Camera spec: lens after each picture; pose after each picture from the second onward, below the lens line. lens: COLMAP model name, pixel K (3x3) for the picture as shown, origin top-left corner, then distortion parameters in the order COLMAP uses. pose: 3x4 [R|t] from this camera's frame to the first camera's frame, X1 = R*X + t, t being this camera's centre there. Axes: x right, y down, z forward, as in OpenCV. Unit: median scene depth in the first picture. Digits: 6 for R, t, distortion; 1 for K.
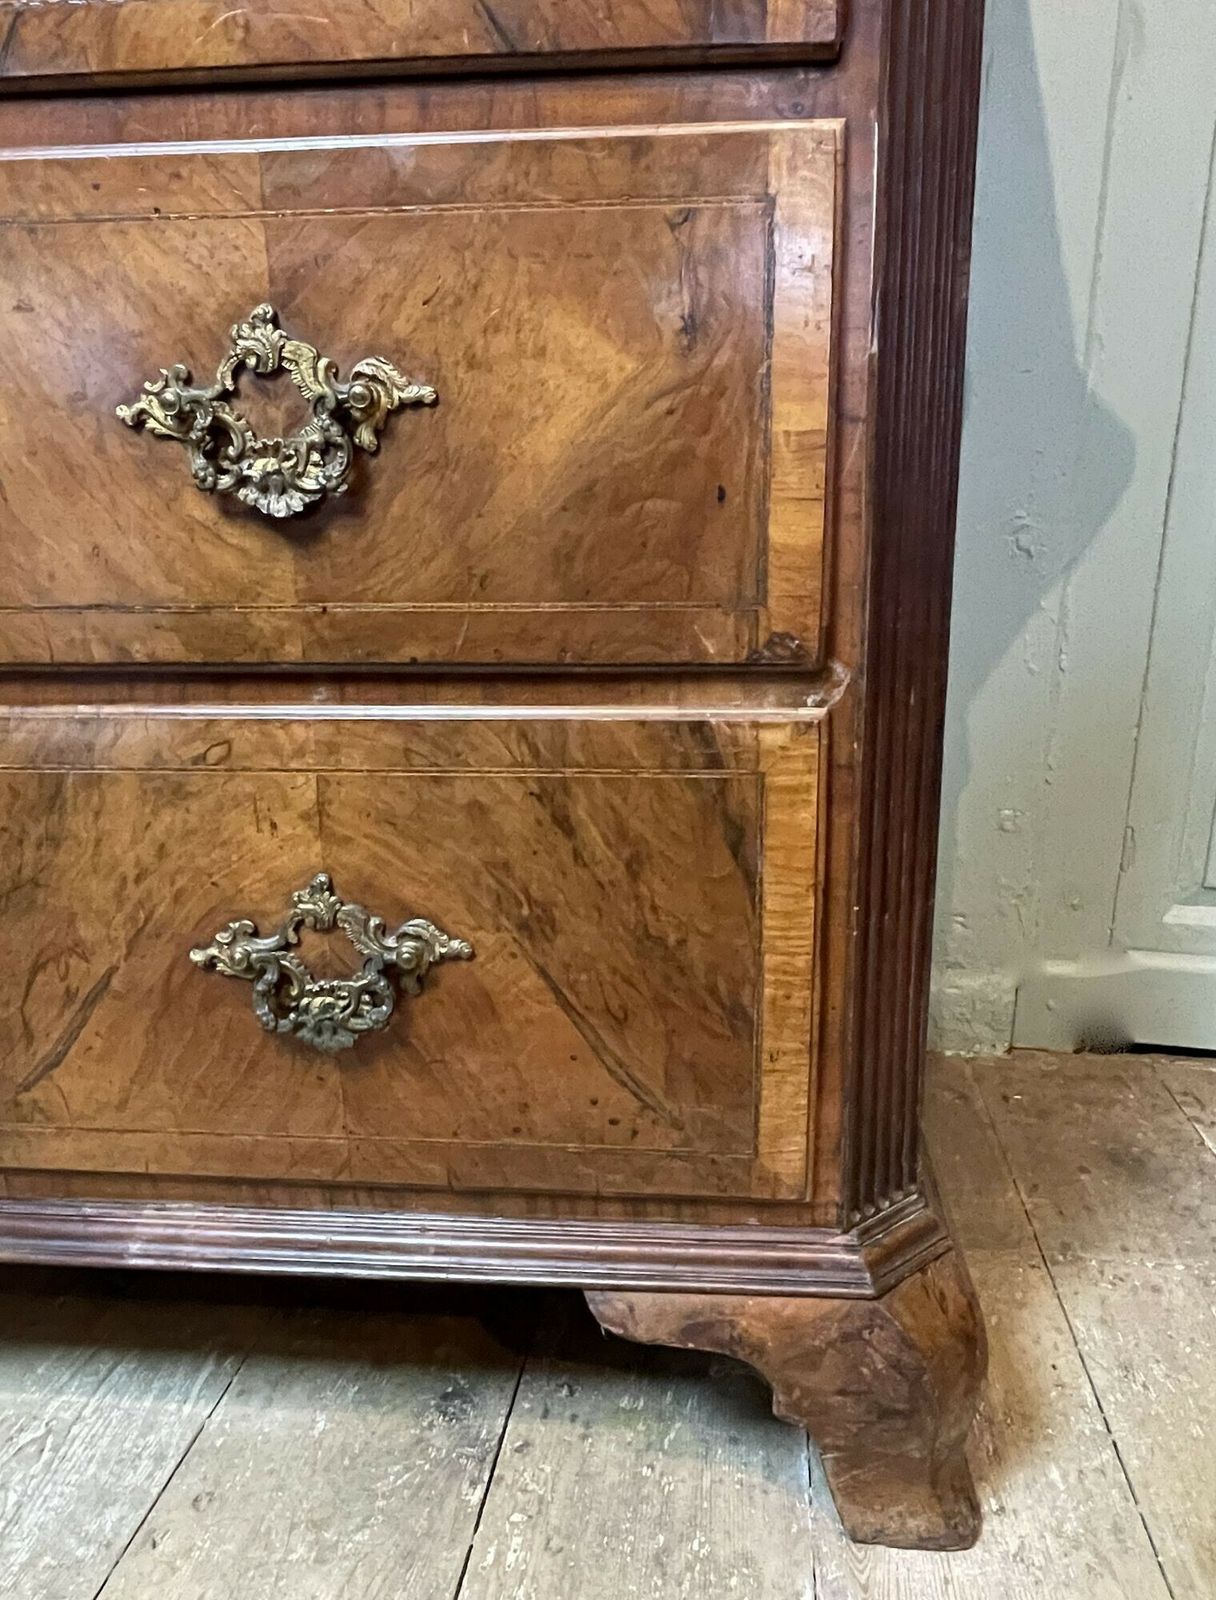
lens RADIAL K [[1123.9, 0, 659.0], [0, 1123.9, 843.5], [0, 0, 1]] dist [0.001695, -0.001380]
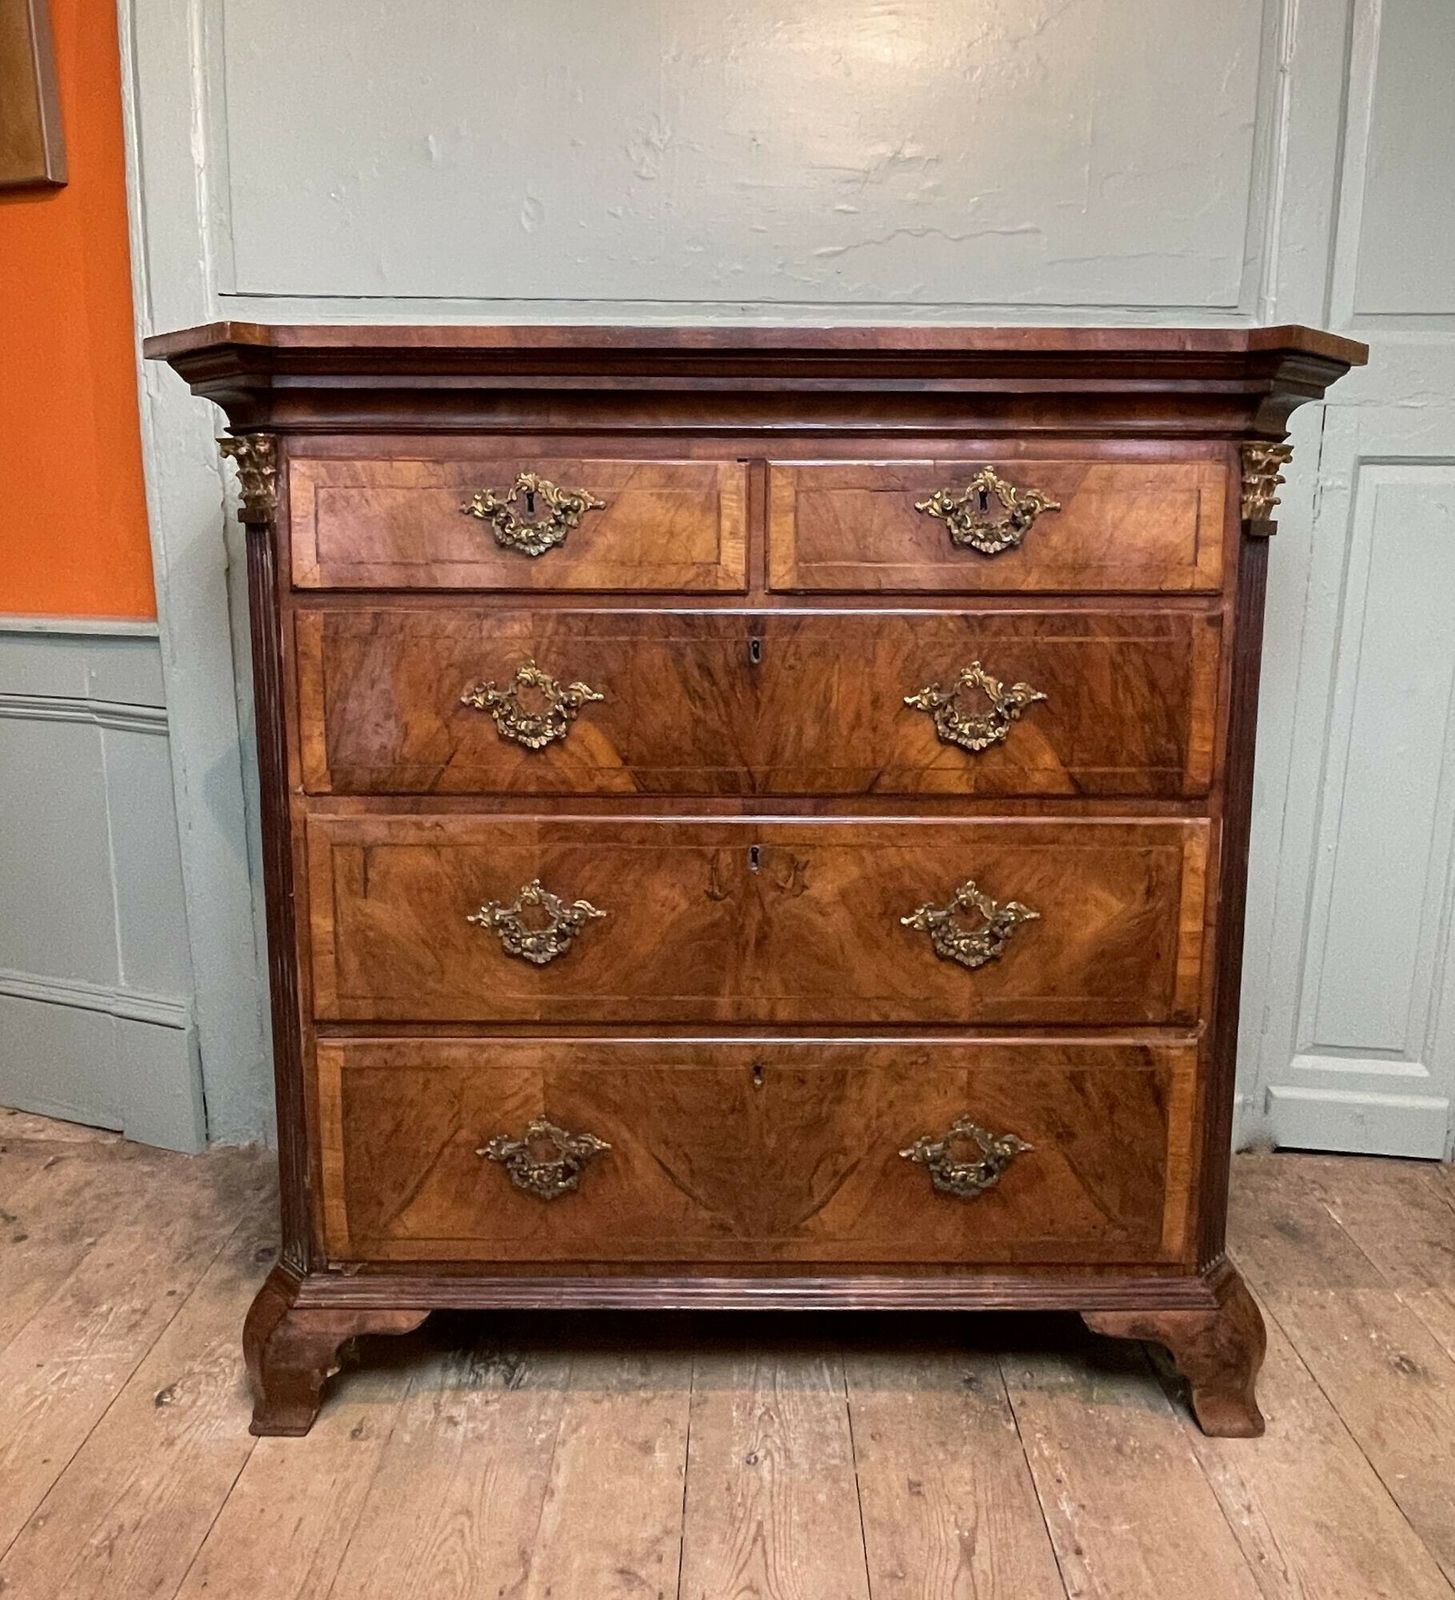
lens RADIAL K [[1235.6, 0, 736.4], [0, 1235.6, 707.9], [0, 0, 1]] dist [-0.001690, -0.001172]
pose [[0.996473, -0.001270, 0.083908, -0.939999], [0.011028, 0.993196, -0.115931, -0.479158], [-0.083190, 0.116448, 0.989707, -1.410899]]
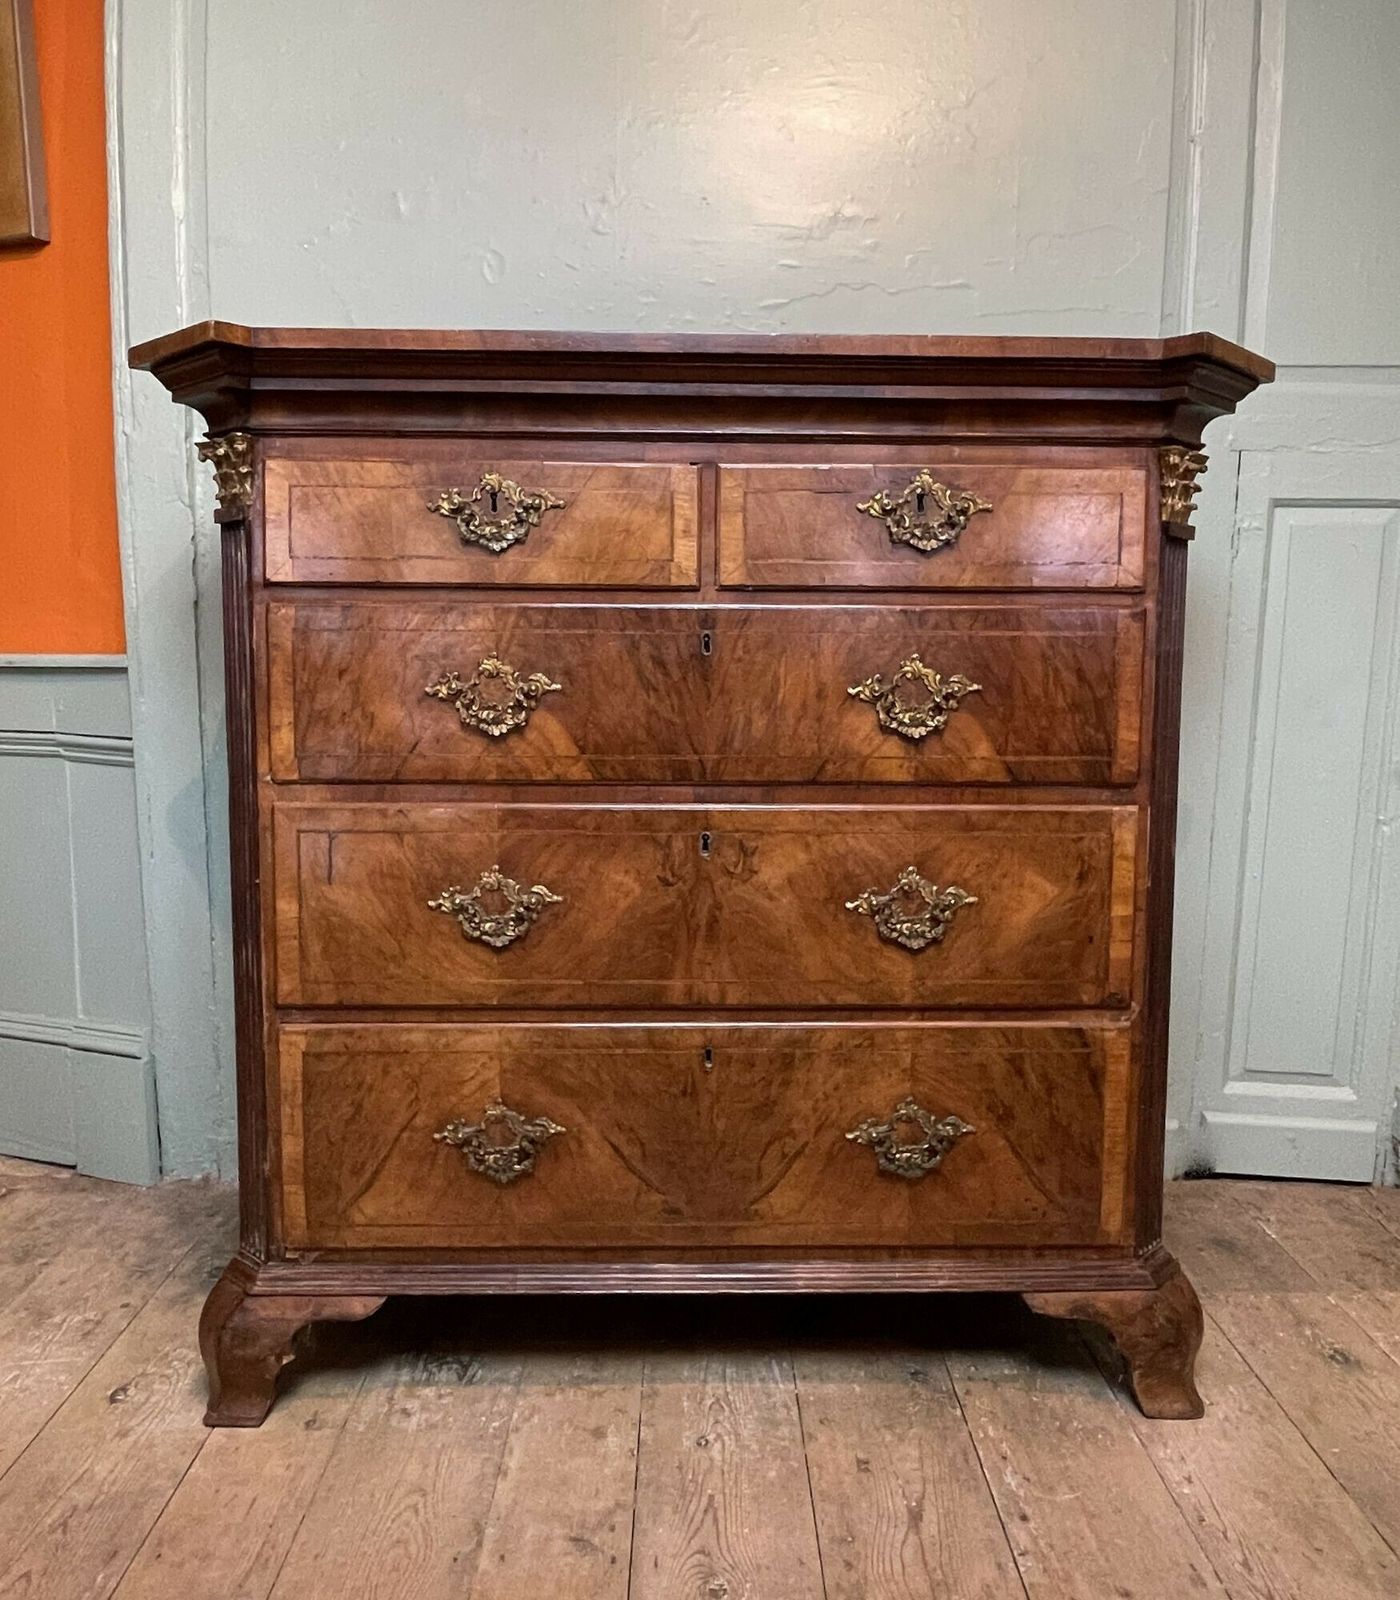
lens RADIAL K [[1217.4, 0, 705.0], [0, 1217.4, 764.5], [0, 0, 1]] dist [0.002452, -0.005089]
pose [[0.994632, 0.004497, 0.103377, -0.959959], [0.013272, 0.985258, -0.170557, -0.215738], [-0.102620, 0.171013, 0.979910, -1.449404]]
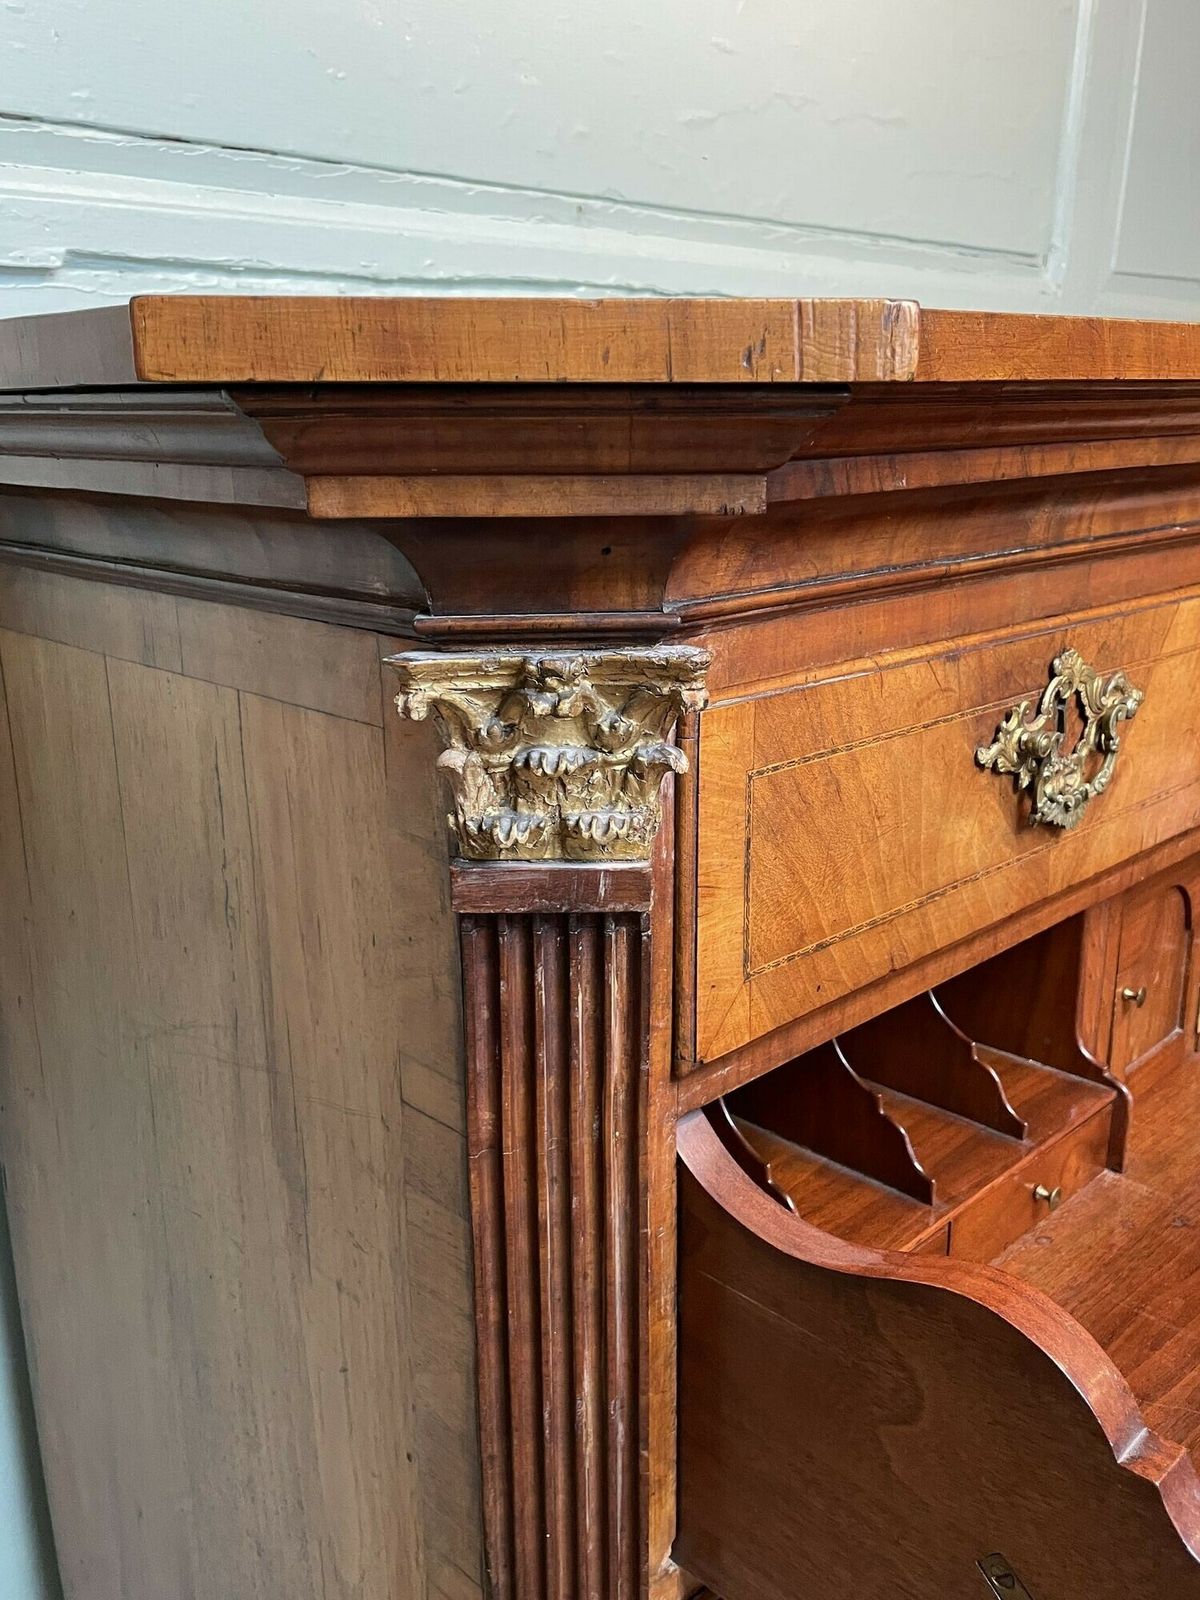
lens RADIAL K [[1389.7, 0, 600.0], [0, 1389.7, 800.0], [0, 0, 1]] dist [0.029618, -0.005873]
pose [[0.658207, -0.206230, 0.724039, -2.185342], [0.201563, 0.974911, 0.094451, -1.220498], [-0.725352, 0.083771, 0.683262, 0.278890]]
